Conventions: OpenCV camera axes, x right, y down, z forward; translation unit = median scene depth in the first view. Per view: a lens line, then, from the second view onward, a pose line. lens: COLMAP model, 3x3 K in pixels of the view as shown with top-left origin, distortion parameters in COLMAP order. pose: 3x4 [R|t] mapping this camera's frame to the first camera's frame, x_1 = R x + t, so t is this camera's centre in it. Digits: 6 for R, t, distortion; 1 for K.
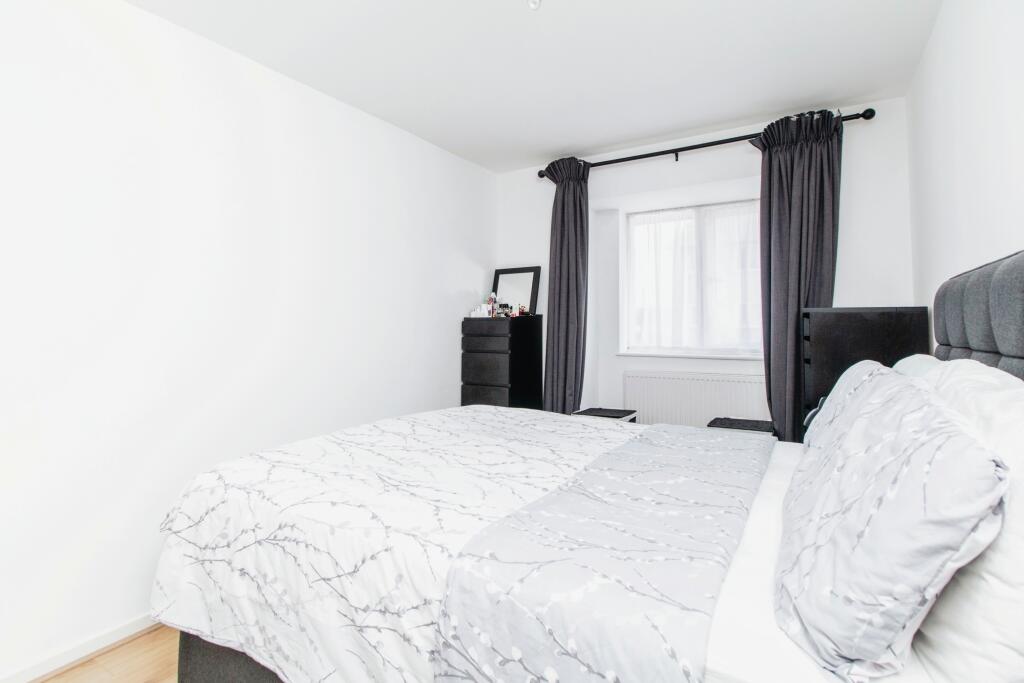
lens RADIAL K [[486.5, 0, 512.2], [0, 486.5, 316.3], [0, 0, 1]] dist [-0.000412, -0.000047]
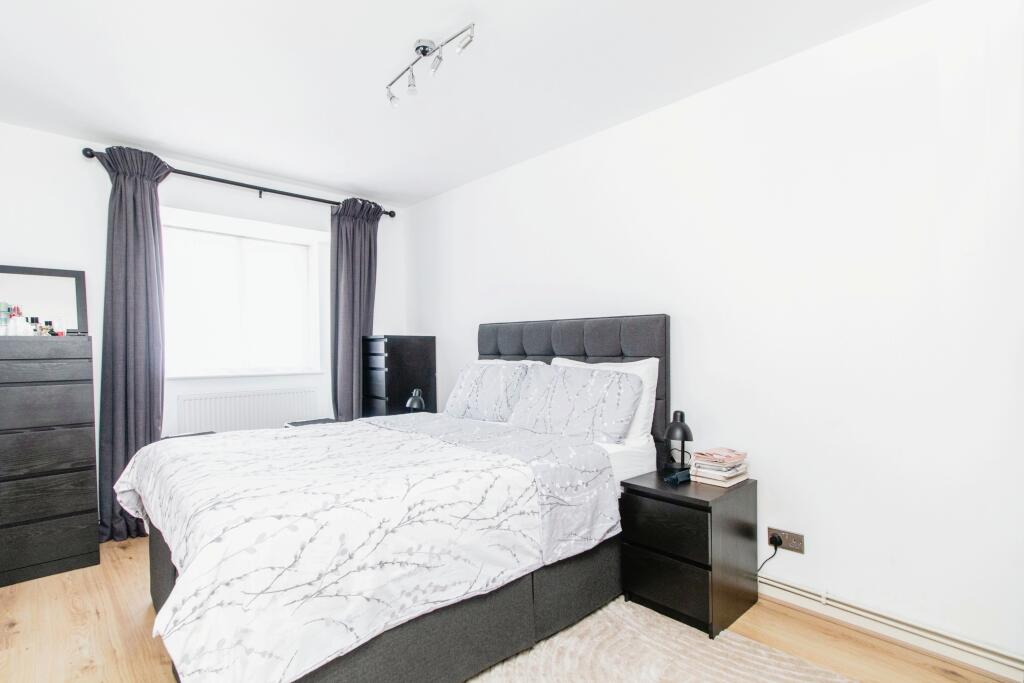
lens RADIAL K [[485.9, 0, 512.0], [0, 485.9, 341.5], [0, 0, 1]] dist [0.000387, -0.000046]
pose [[0.282833, 0.009249, 0.959124, -0.726844], [-0.016113, 0.999858, -0.004891, 0.002791], [-0.959034, -0.014071, 0.282942, 0.183053]]
